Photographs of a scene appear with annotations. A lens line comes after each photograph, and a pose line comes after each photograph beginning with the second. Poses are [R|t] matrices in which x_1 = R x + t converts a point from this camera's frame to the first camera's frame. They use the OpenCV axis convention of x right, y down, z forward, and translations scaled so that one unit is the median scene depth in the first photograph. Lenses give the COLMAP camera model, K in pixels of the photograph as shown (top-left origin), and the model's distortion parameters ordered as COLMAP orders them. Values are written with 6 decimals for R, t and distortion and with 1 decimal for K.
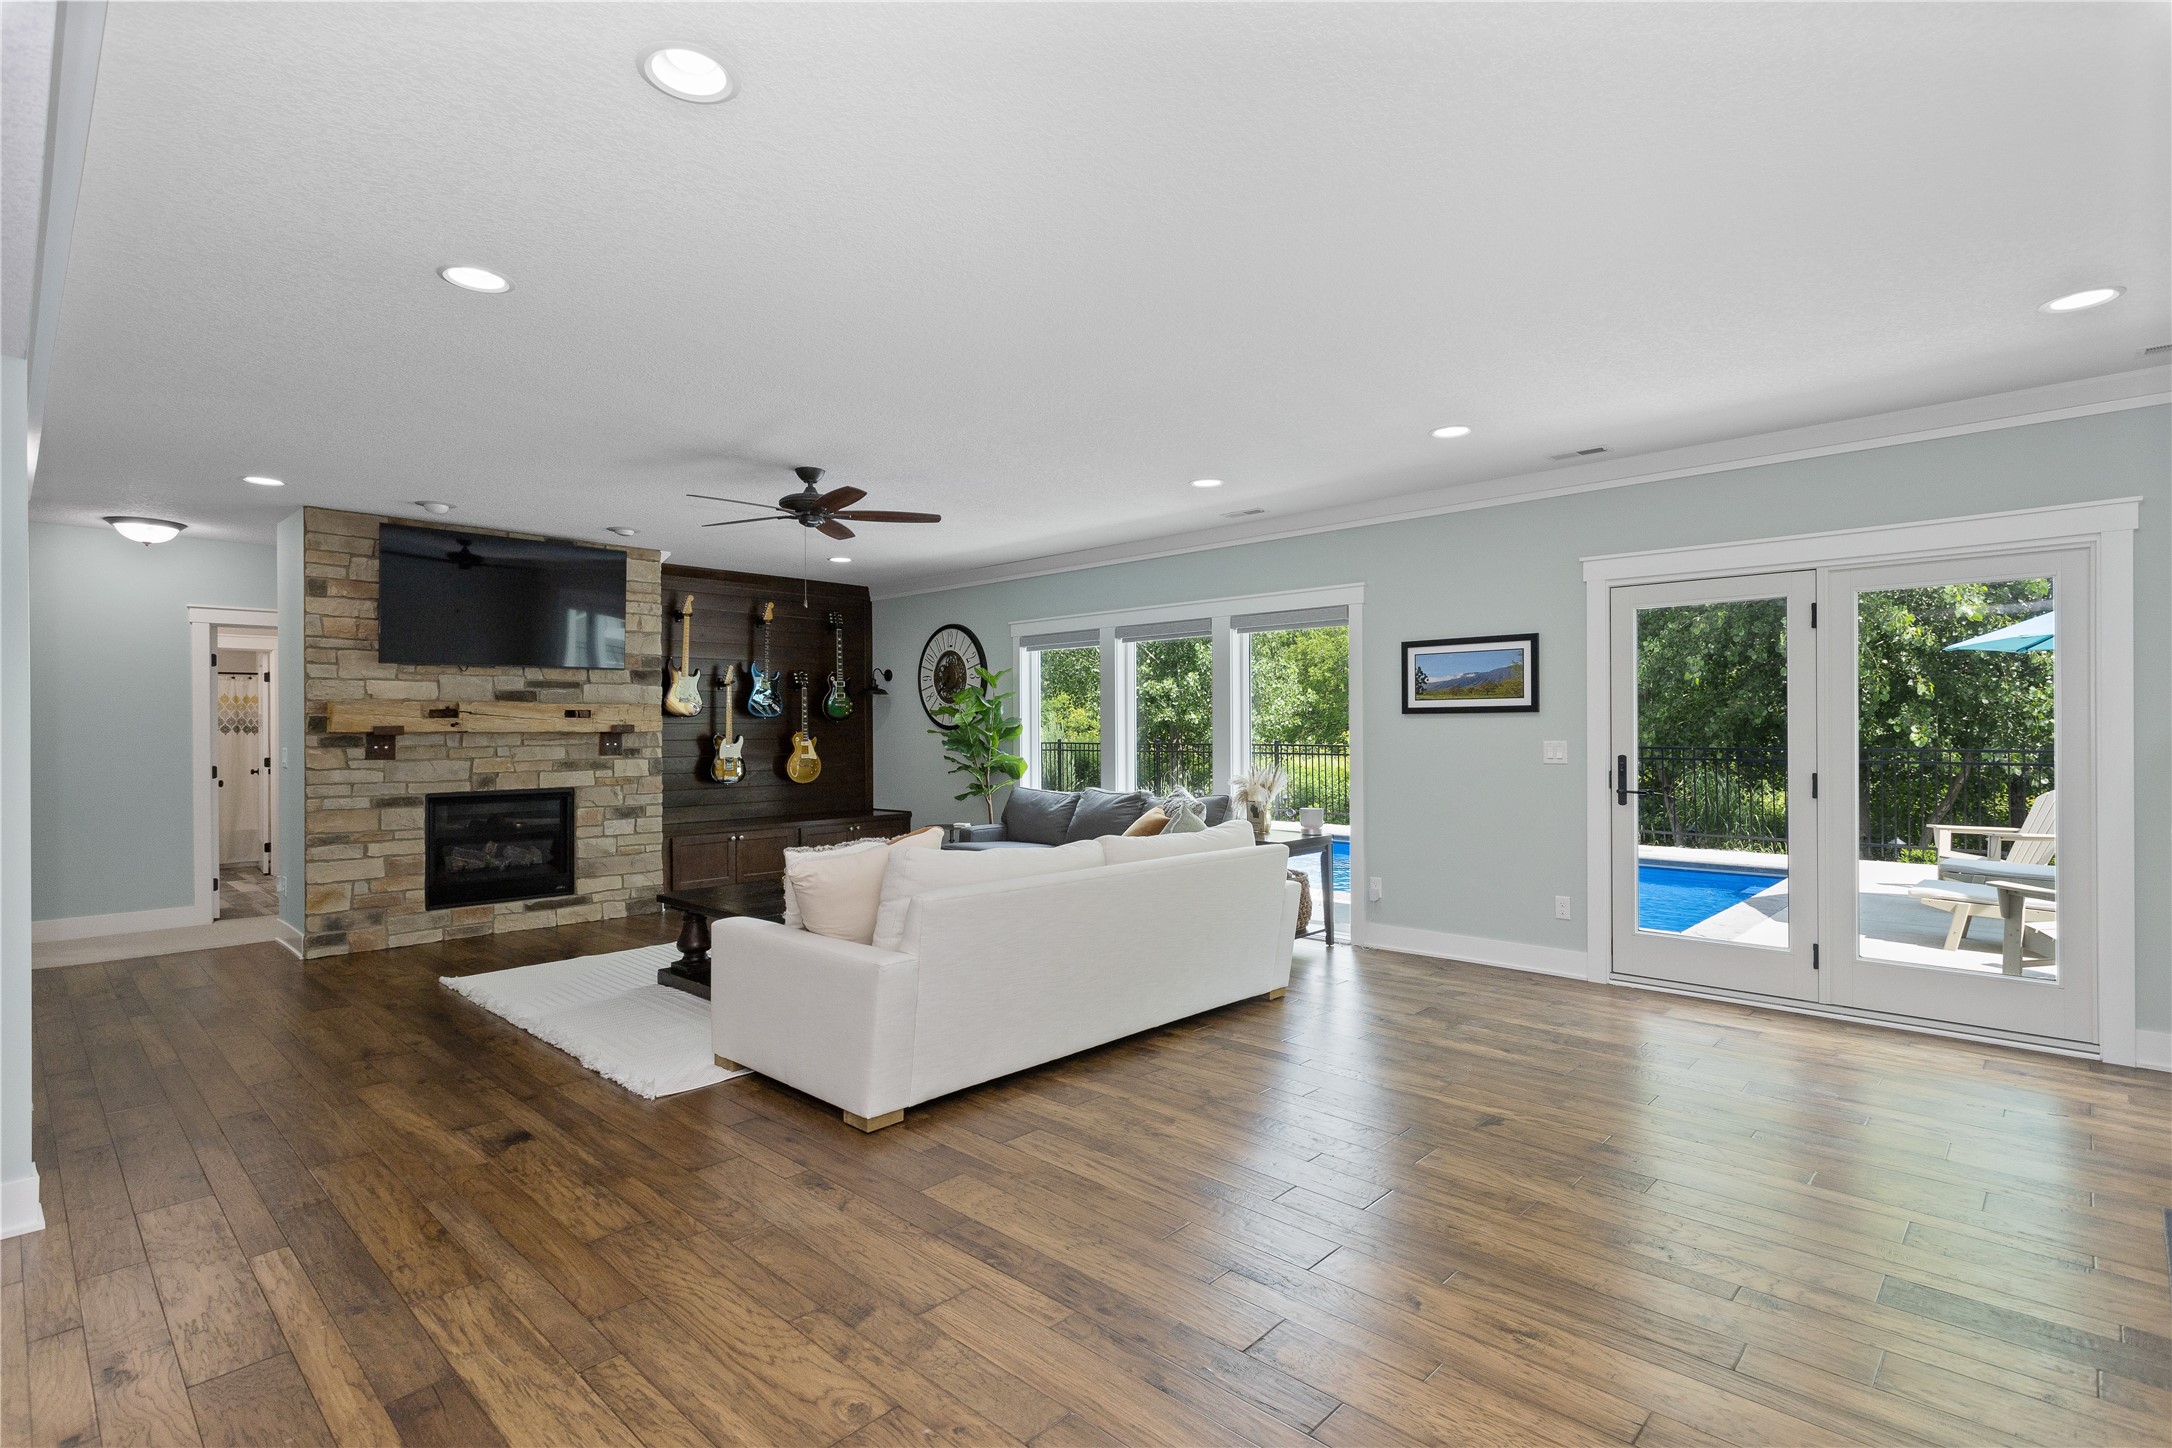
lens RADIAL K [[1045.7, 0, 1089.7], [0, 1045.7, 721.2], [0, 0, 1]] dist [0.004075, -0.000135]
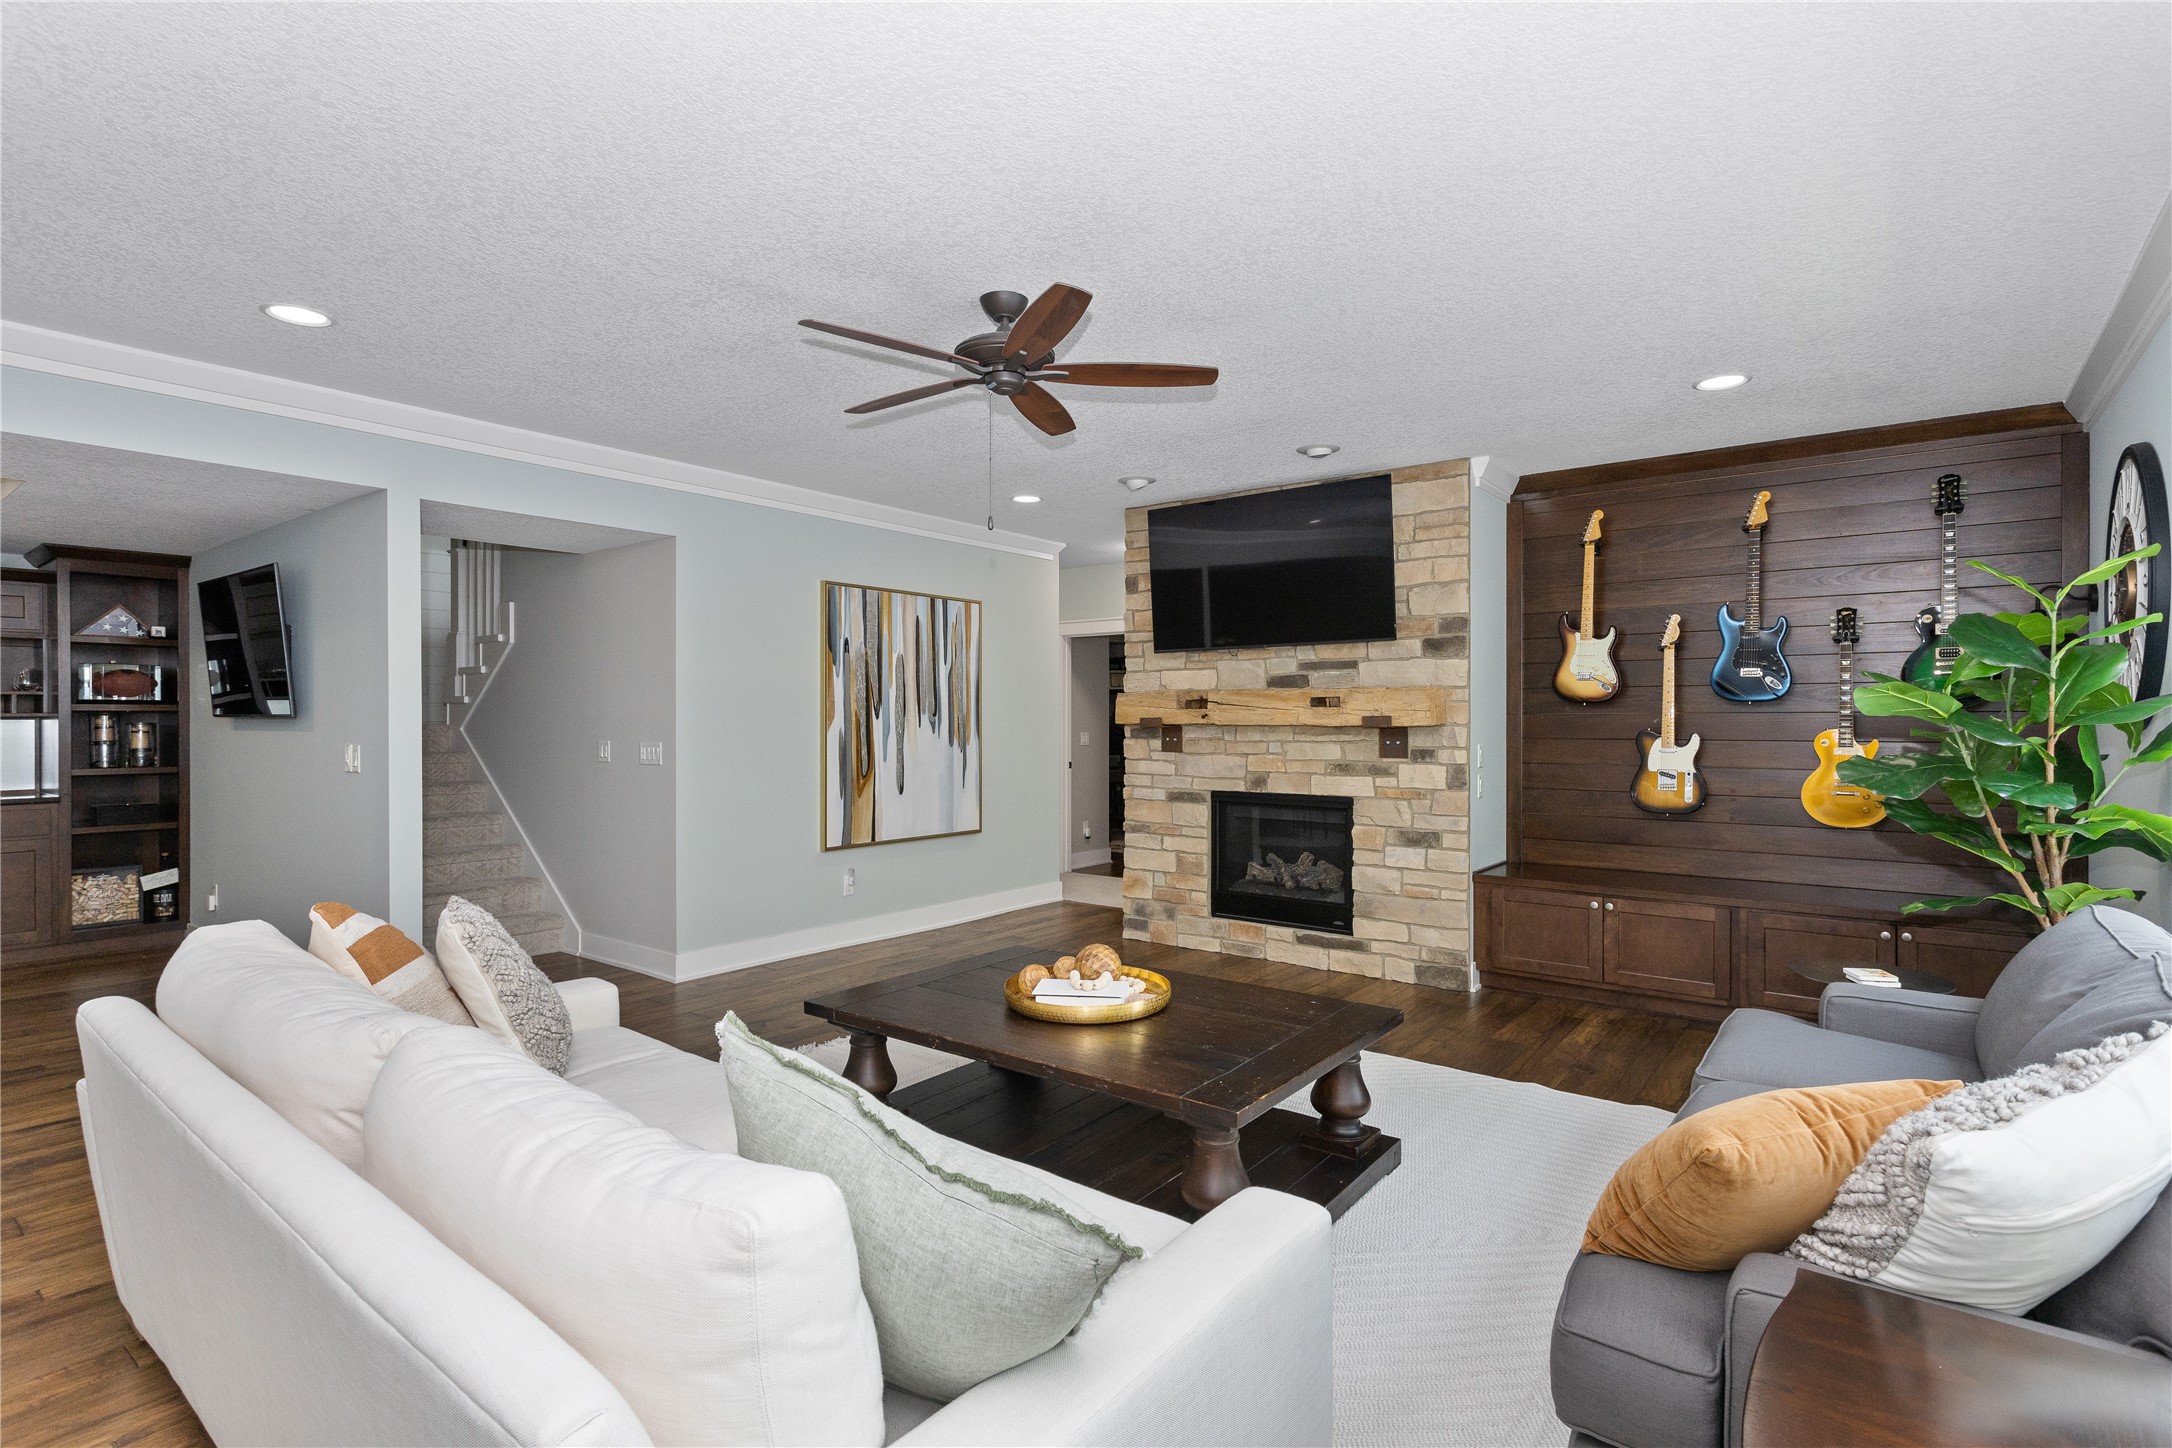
lens RADIAL K [[1045.7, 0, 1091.9], [0, 1045.7, 723.9], [0, 0, 1]] dist [0.004075, -0.000135]
pose [[0.104998, 0.009177, -0.994430, 0.268349], [0.006943, 0.999926, 0.009961, 0.000309], [0.994448, -0.007951, 0.104927, 0.776945]]
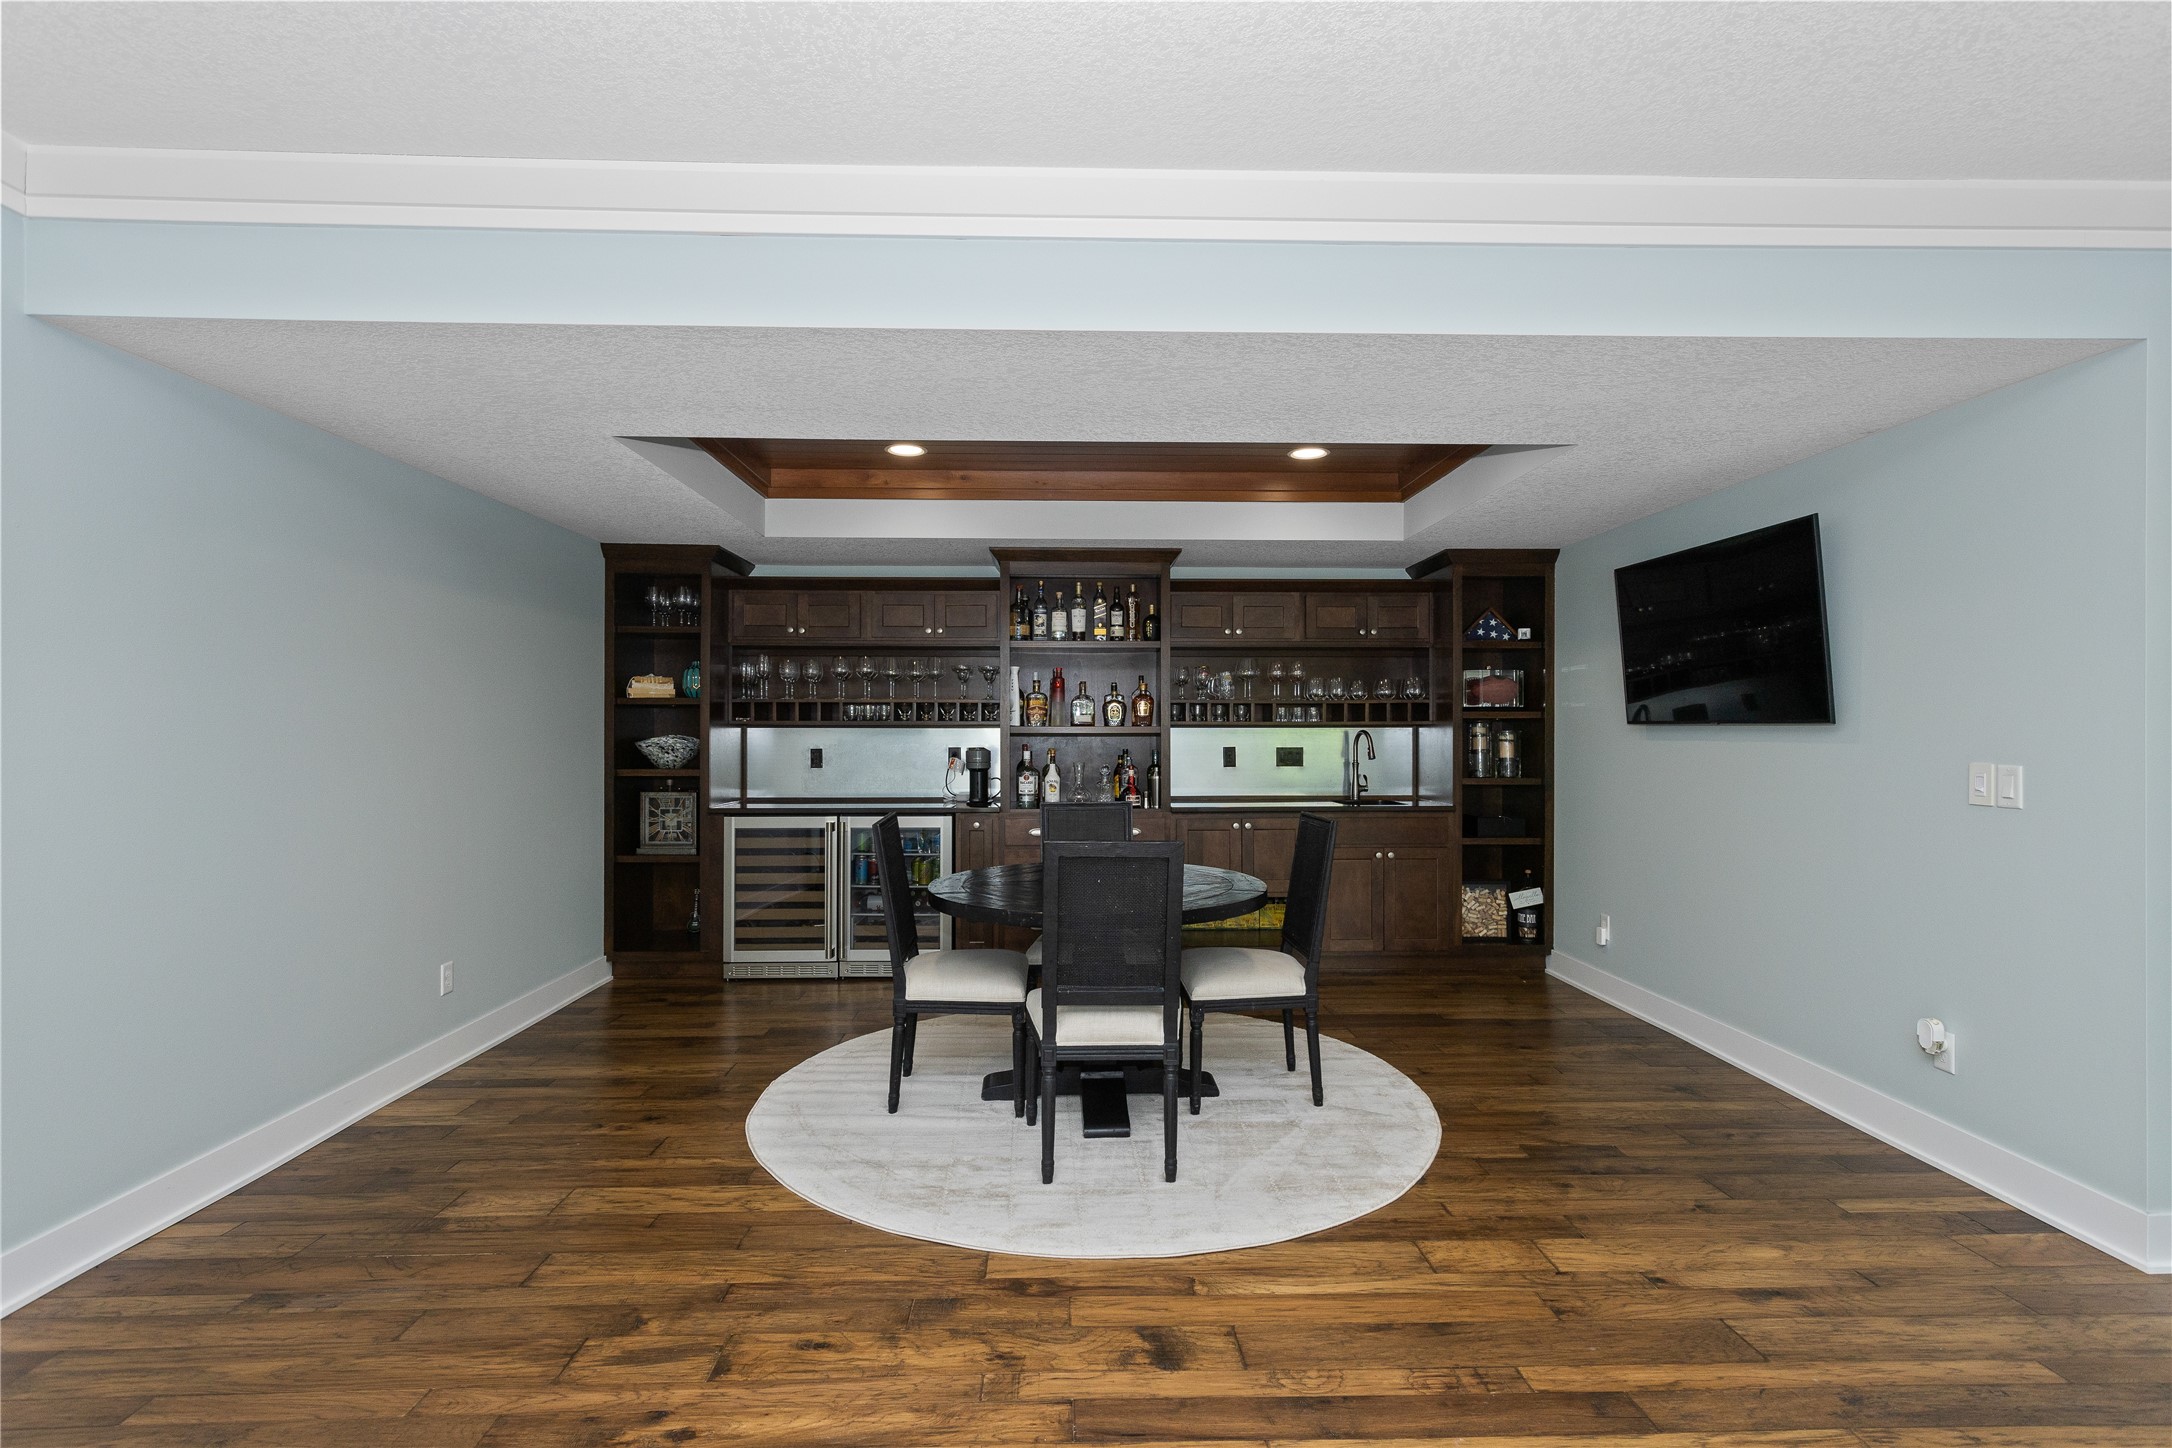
lens RADIAL K [[1045.7, 0, 1086.3], [0, 1045.7, 730.3], [0, 0, 1]] dist [0.004075, -0.000135]
pose [[-0.707837, -0.000757, -0.706376, 0.079621], [0.001451, 0.999996, -0.002526, 0.005173], [0.706375, -0.002812, -0.707832, 0.275669]]
